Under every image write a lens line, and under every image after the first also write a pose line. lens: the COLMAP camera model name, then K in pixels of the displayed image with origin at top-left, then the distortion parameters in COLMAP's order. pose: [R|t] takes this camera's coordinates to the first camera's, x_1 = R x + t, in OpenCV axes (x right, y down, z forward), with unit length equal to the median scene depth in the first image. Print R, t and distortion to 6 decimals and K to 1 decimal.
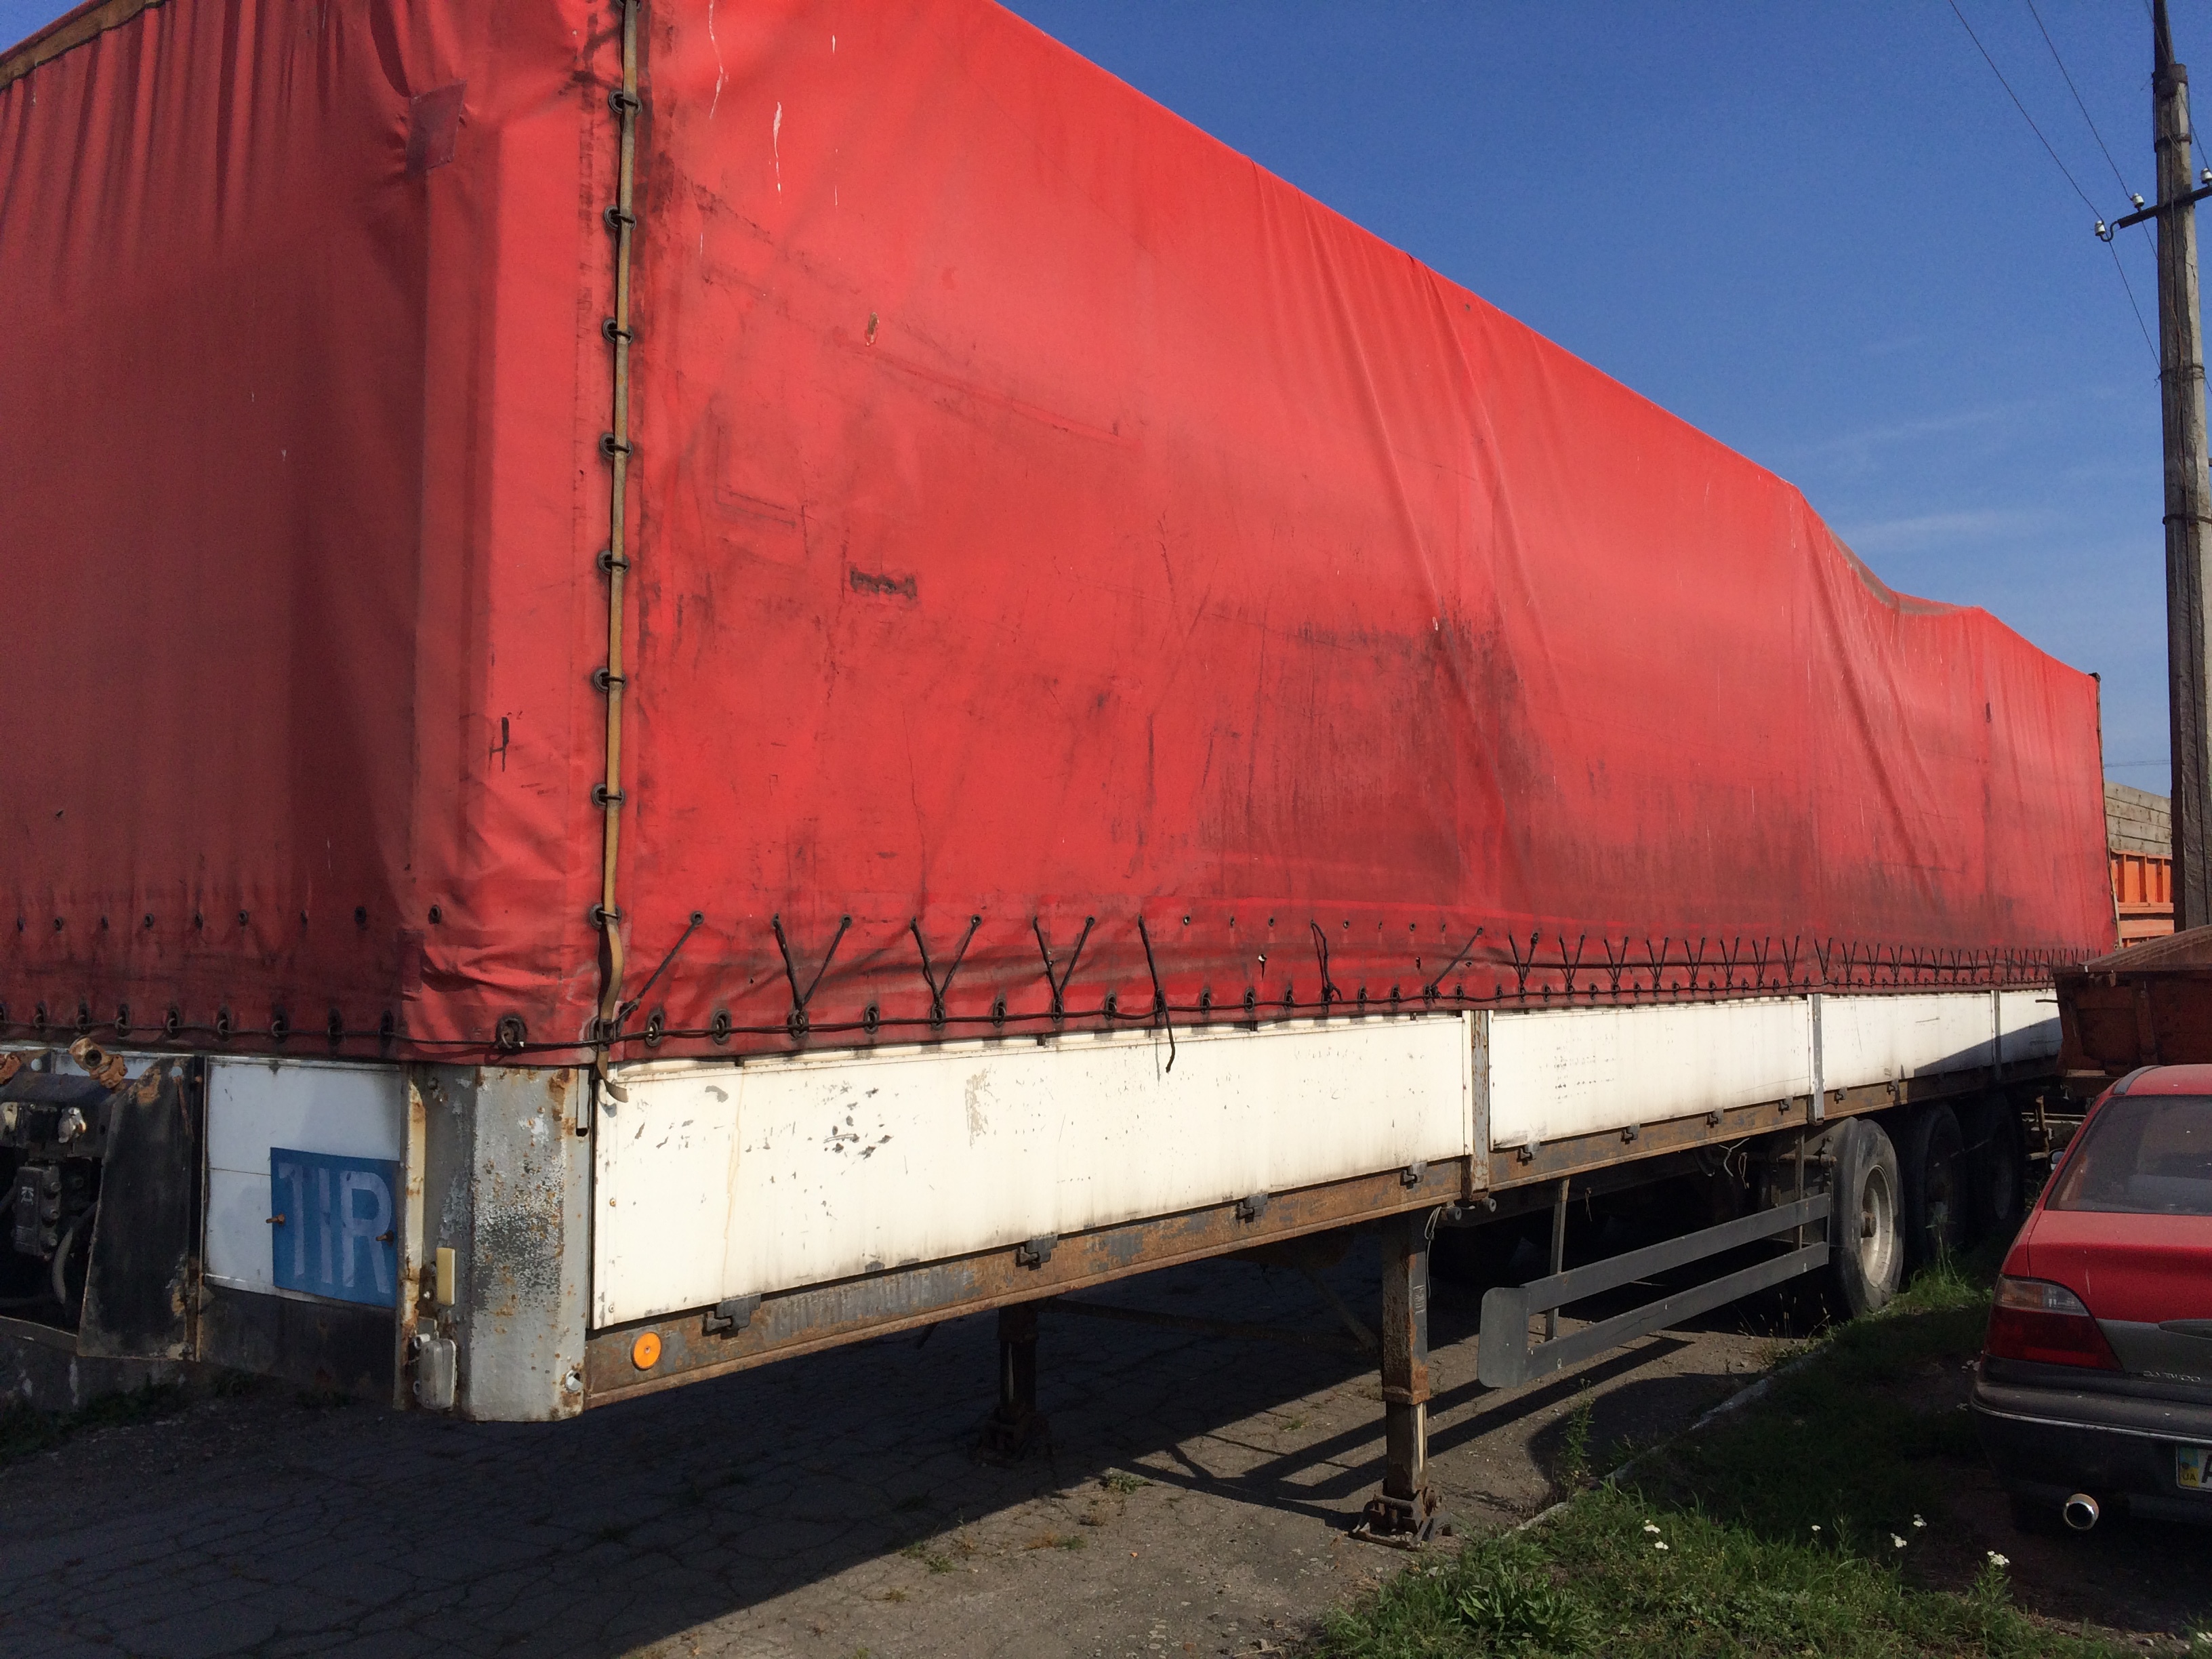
lens RADIAL K [[1893.9, 0, 1129.2], [0, 1893.9, 829.1], [0, 0, 1]] dist [0.088151, -0.110810]
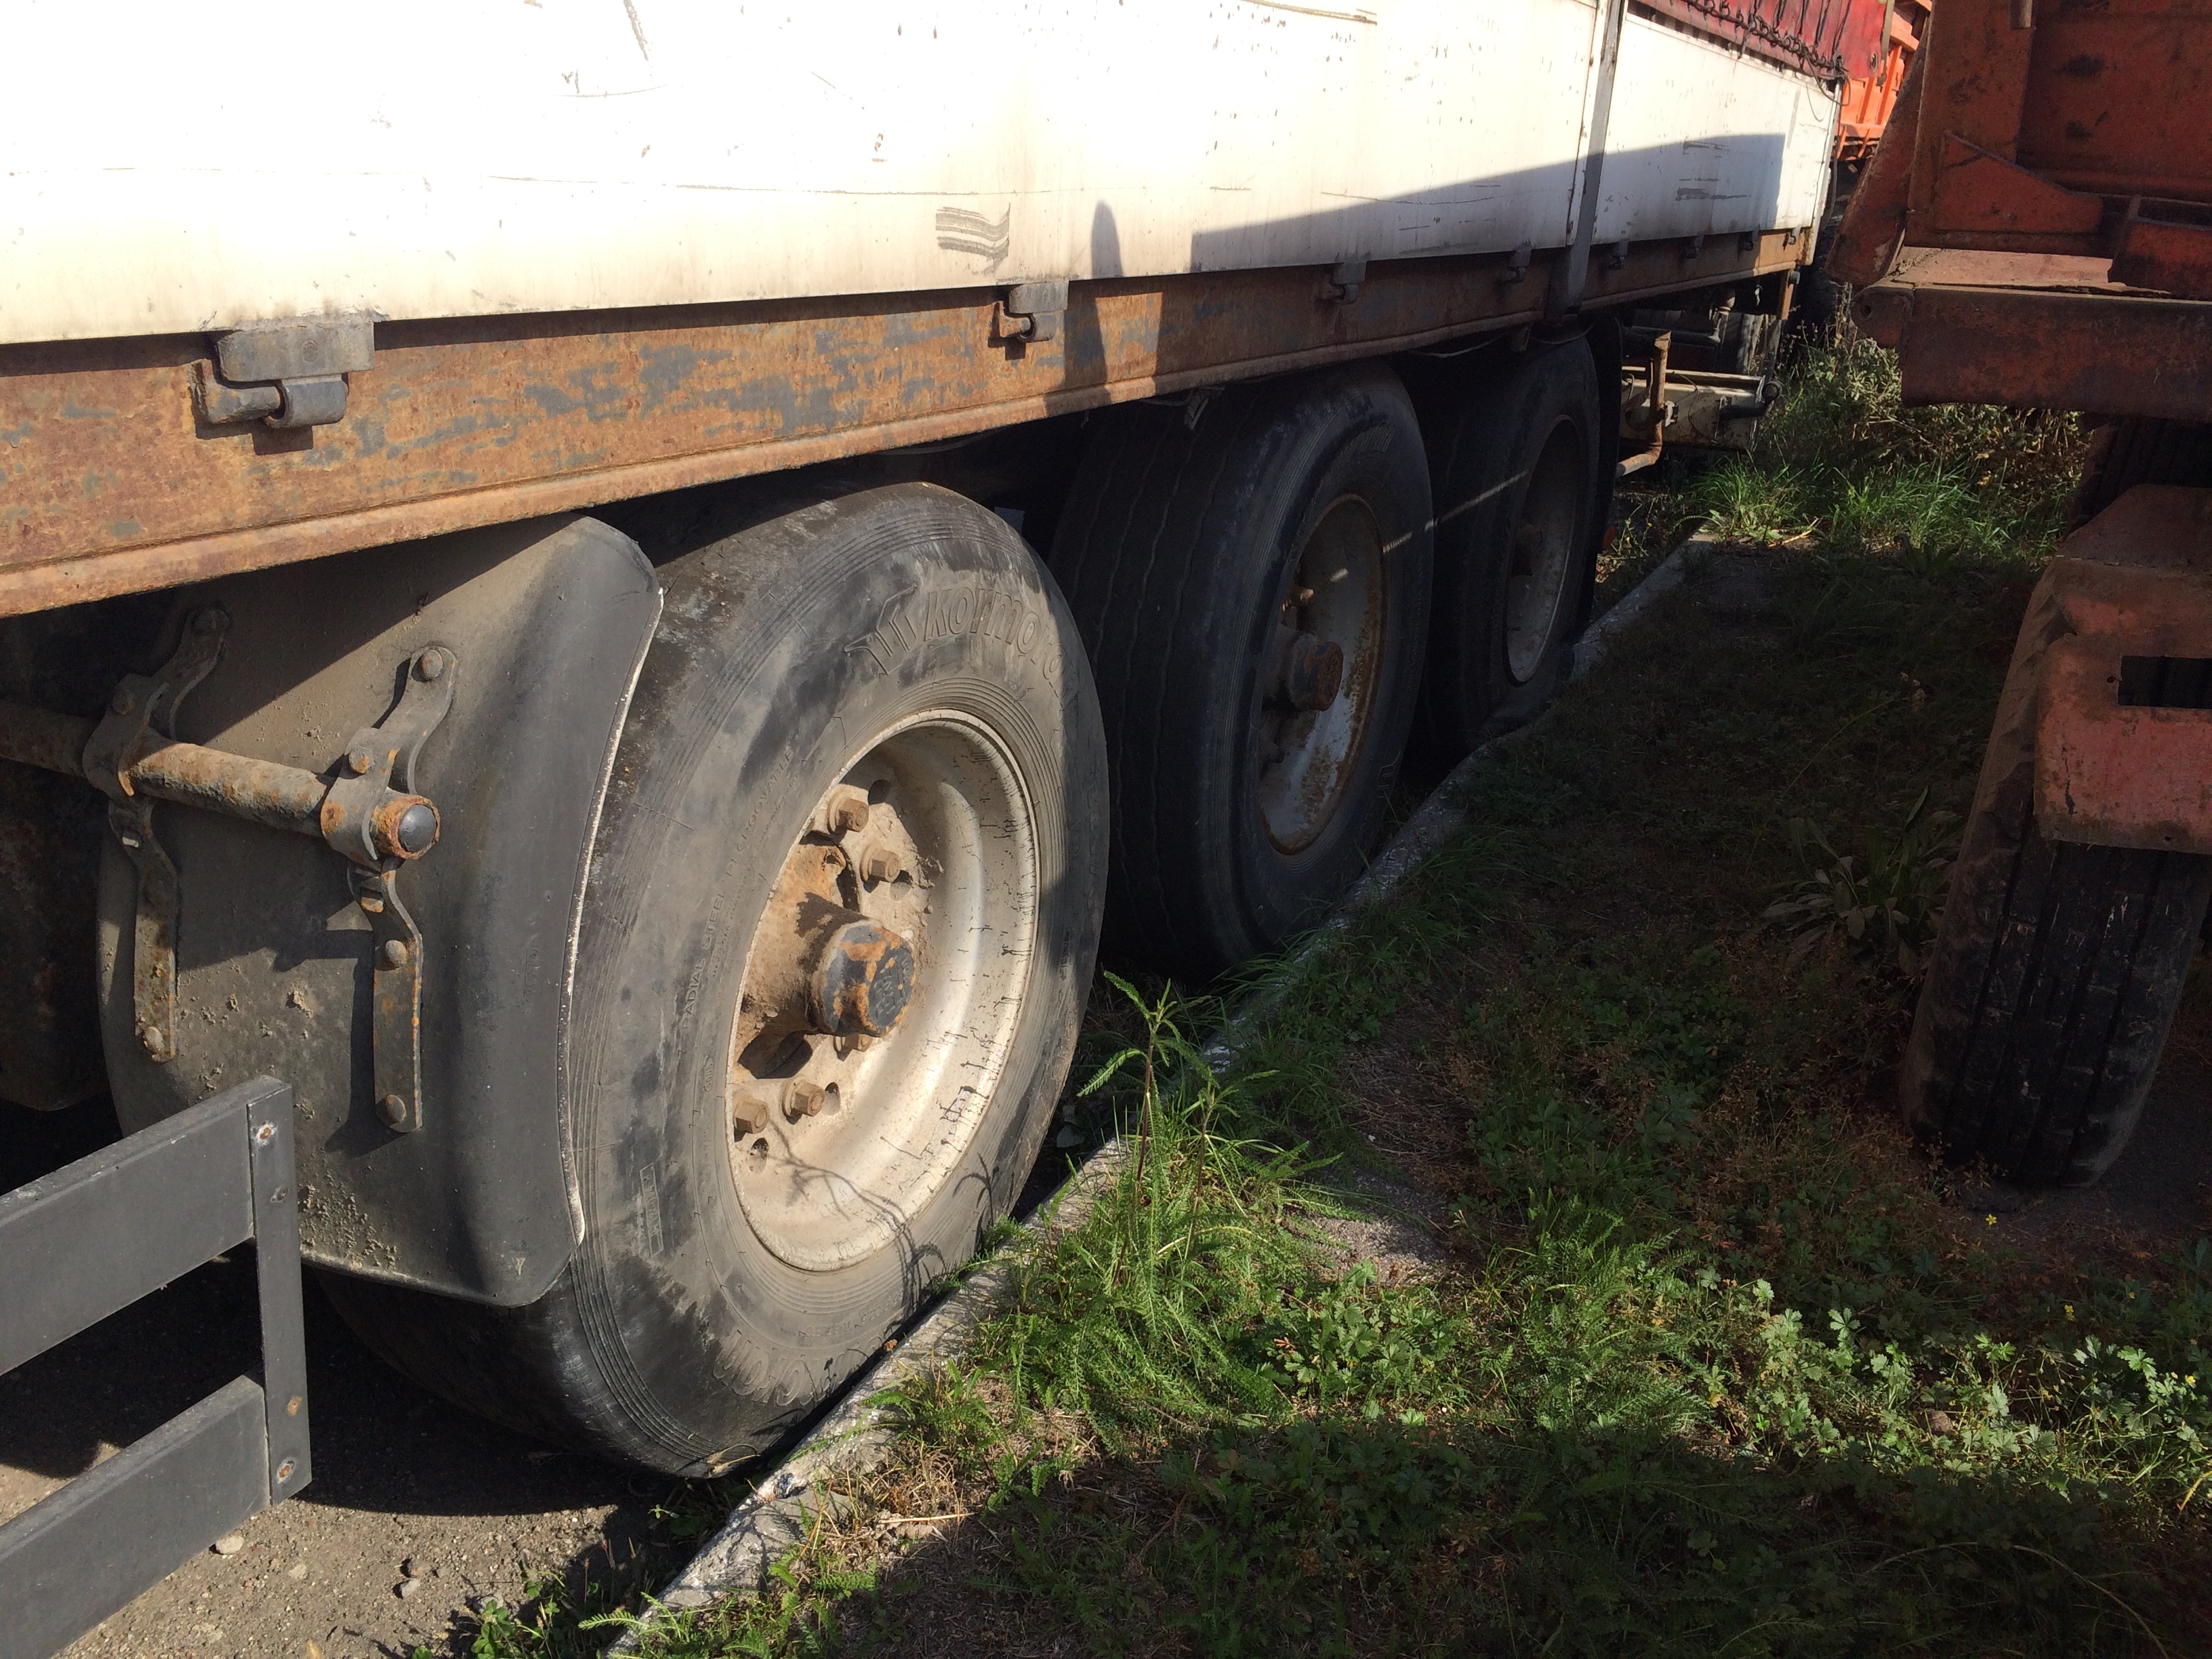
lens RADIAL K [[1915.1, 0, 1106.0], [0, 1915.1, 829.5], [0, 0, 1]] dist [0.062908, -0.103453]
pose [[0.983703, -0.015375, 0.179145, 0.349453], [-0.057704, 0.916637, 0.395533, 0.098815], [-0.170292, -0.399424, 0.900811, 0.758775]]
